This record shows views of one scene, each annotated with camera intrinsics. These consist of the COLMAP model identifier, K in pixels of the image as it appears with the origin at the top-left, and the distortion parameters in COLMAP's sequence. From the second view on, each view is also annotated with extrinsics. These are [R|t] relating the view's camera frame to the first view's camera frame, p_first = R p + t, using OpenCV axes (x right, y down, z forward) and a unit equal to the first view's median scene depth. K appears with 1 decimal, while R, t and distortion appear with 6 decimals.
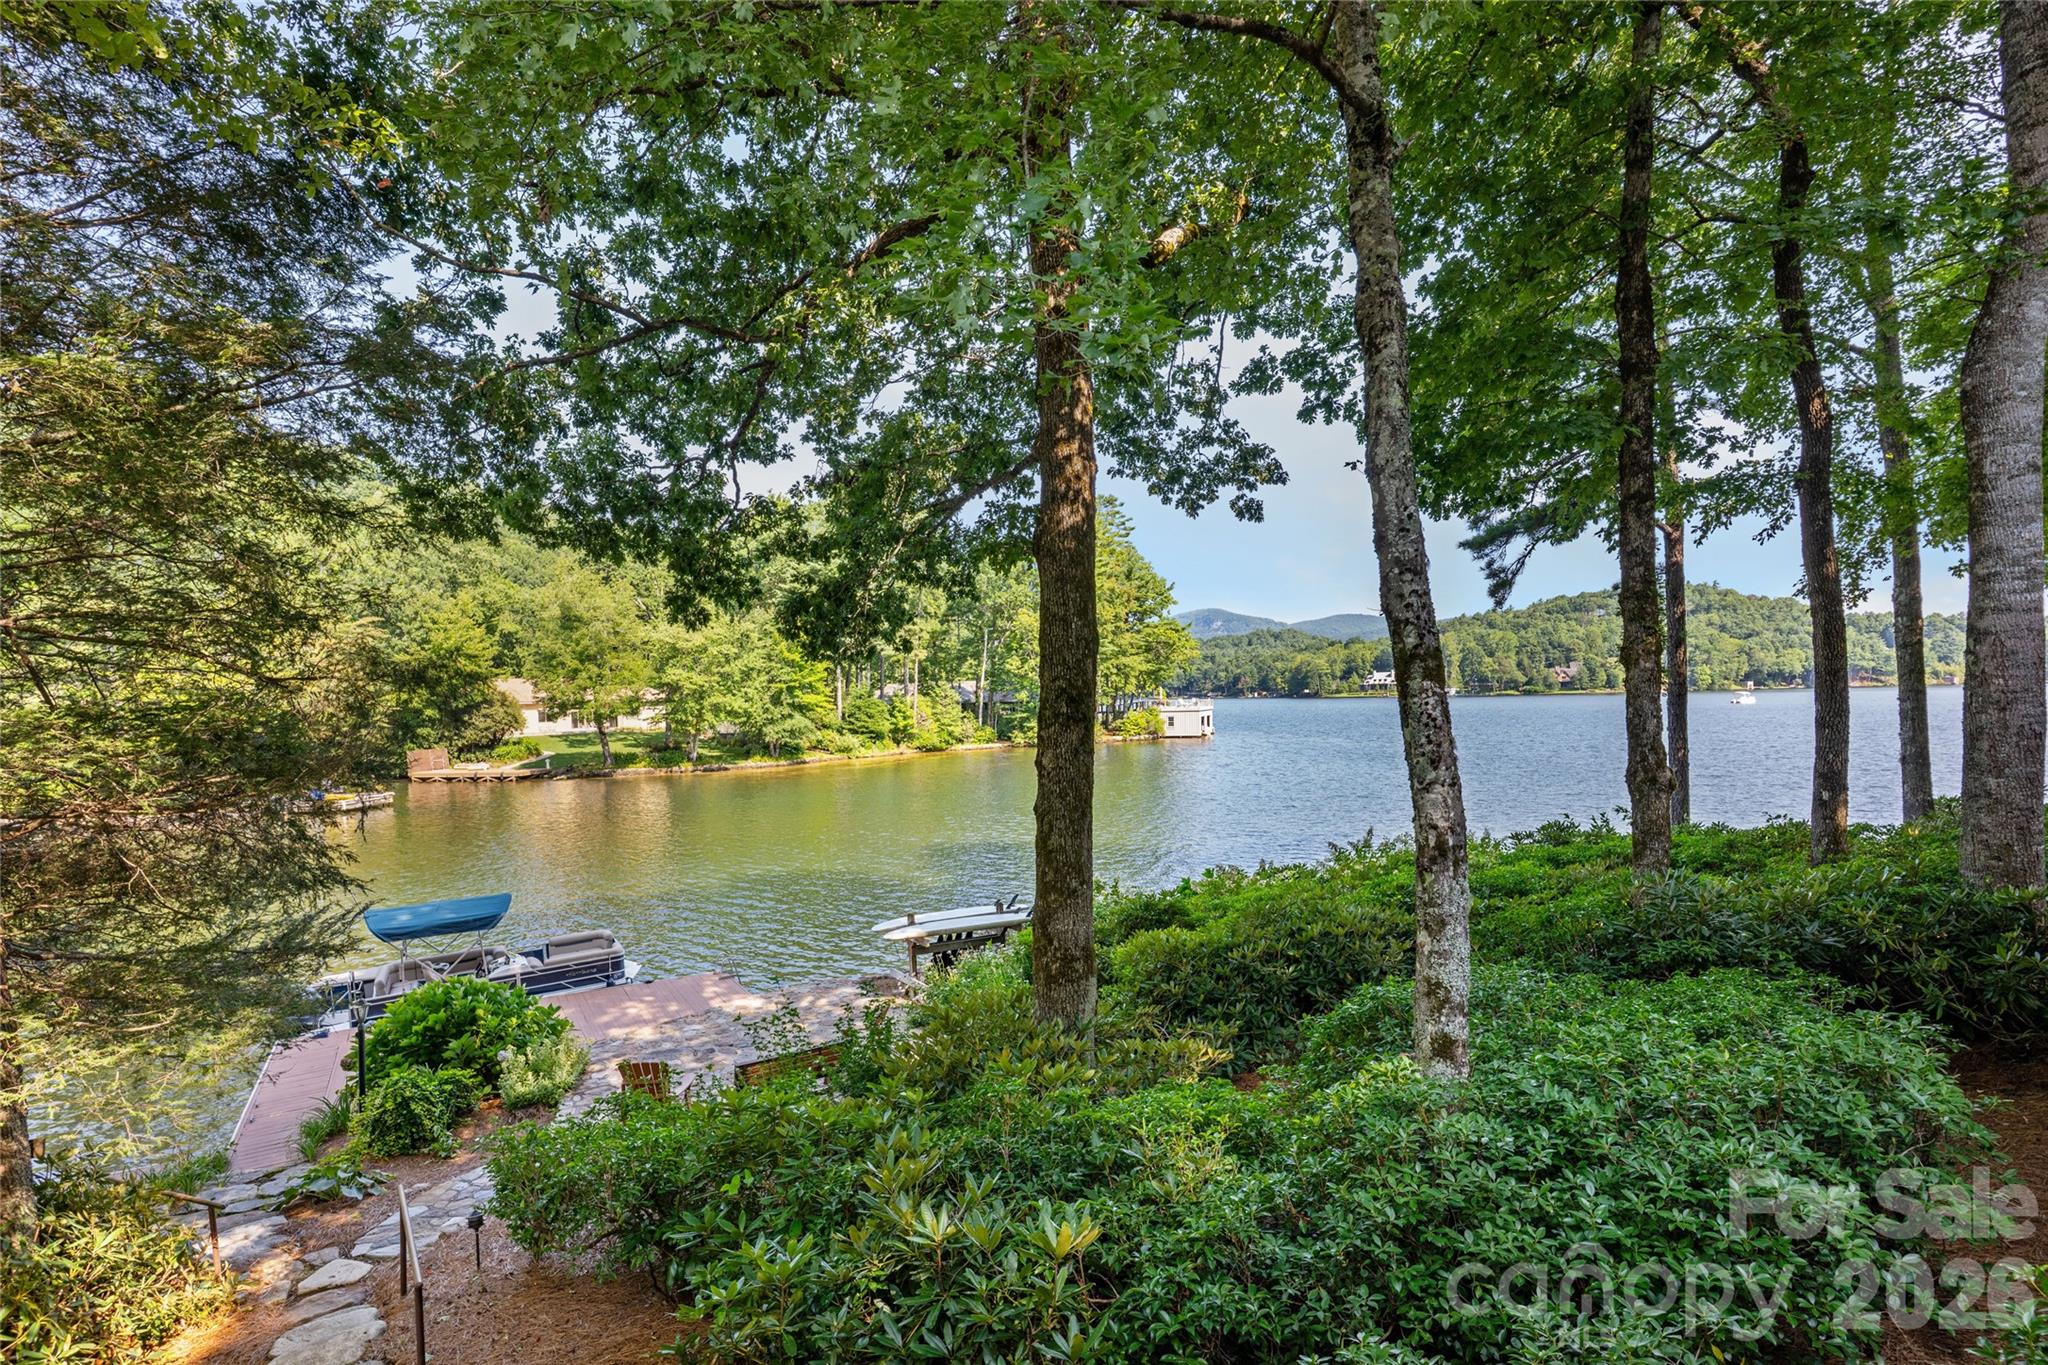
lens RADIAL K [[999.4, 0, 1014.6], [0, 999.4, 718.6], [0, 0, 1]] dist [-0.003845, 0.000651]
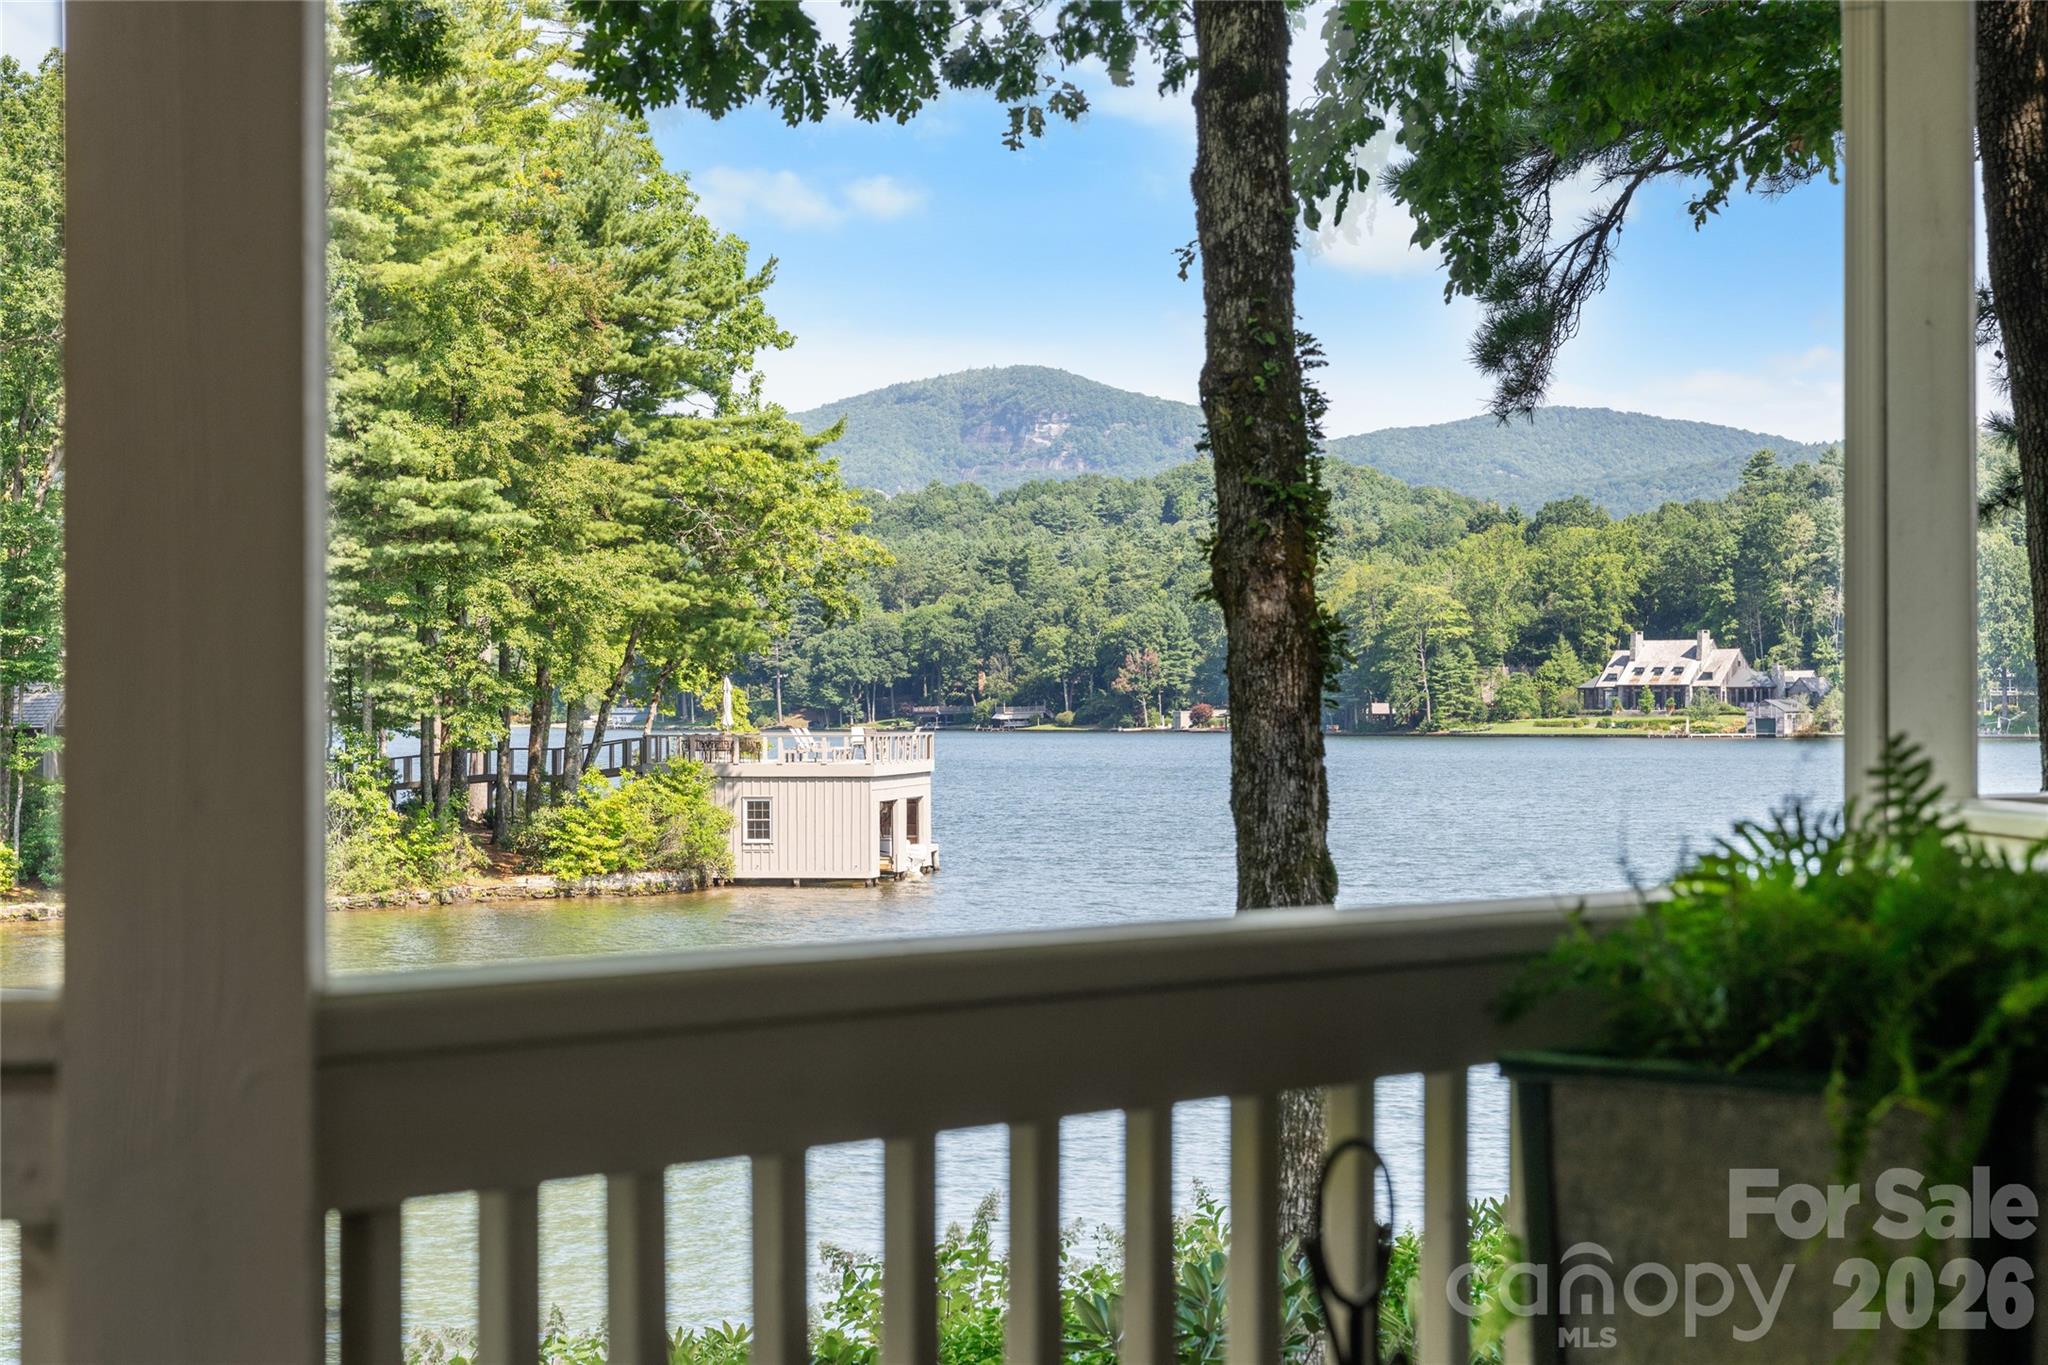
lens RADIAL K [[4156.3, 0, 1024.0], [0, 4156.3, 682.5], [0, 0, 1]] dist [-0.033105, -0.117830]
pose [[0.981121, 0.019617, 0.192396, 0.033199], [-0.013755, 0.999401, -0.031761, 0.001304], [-0.192904, 0.028515, 0.980803, -0.030767]]
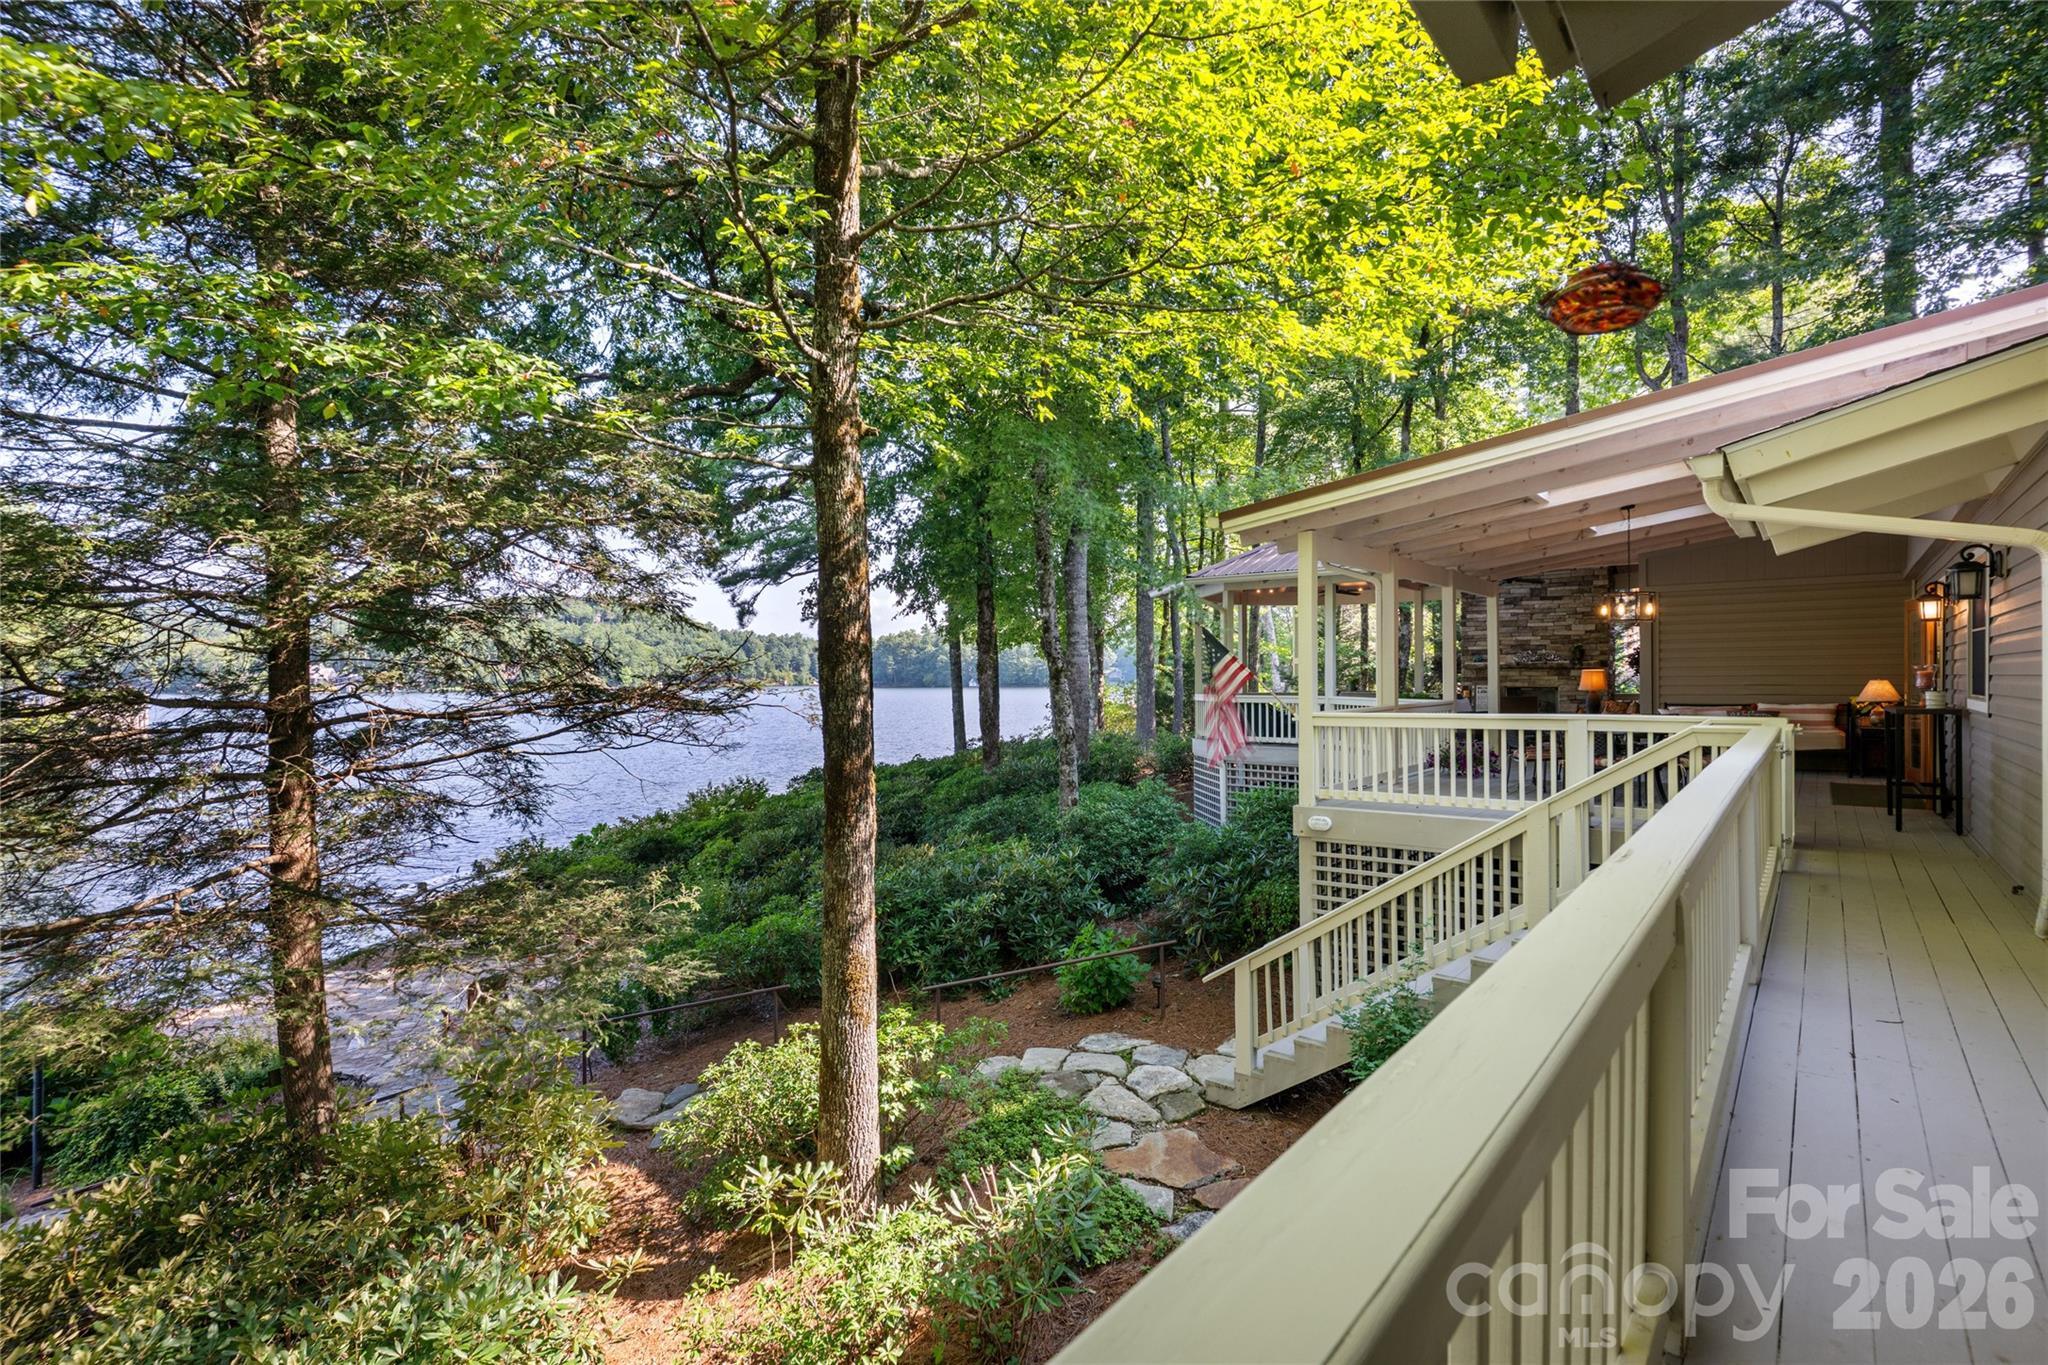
lens RADIAL K [[975.3, 0, 1024.0], [0, 975.3, 682.5], [0, 0, 1]] dist [-0.009189, 0.005877]
pose [[0.537899, 0.013310, 0.842904, -0.130163], [0.016167, 0.999529, -0.026101, 0.002938], [-0.842854, 0.027667, 0.537430, -0.027528]]
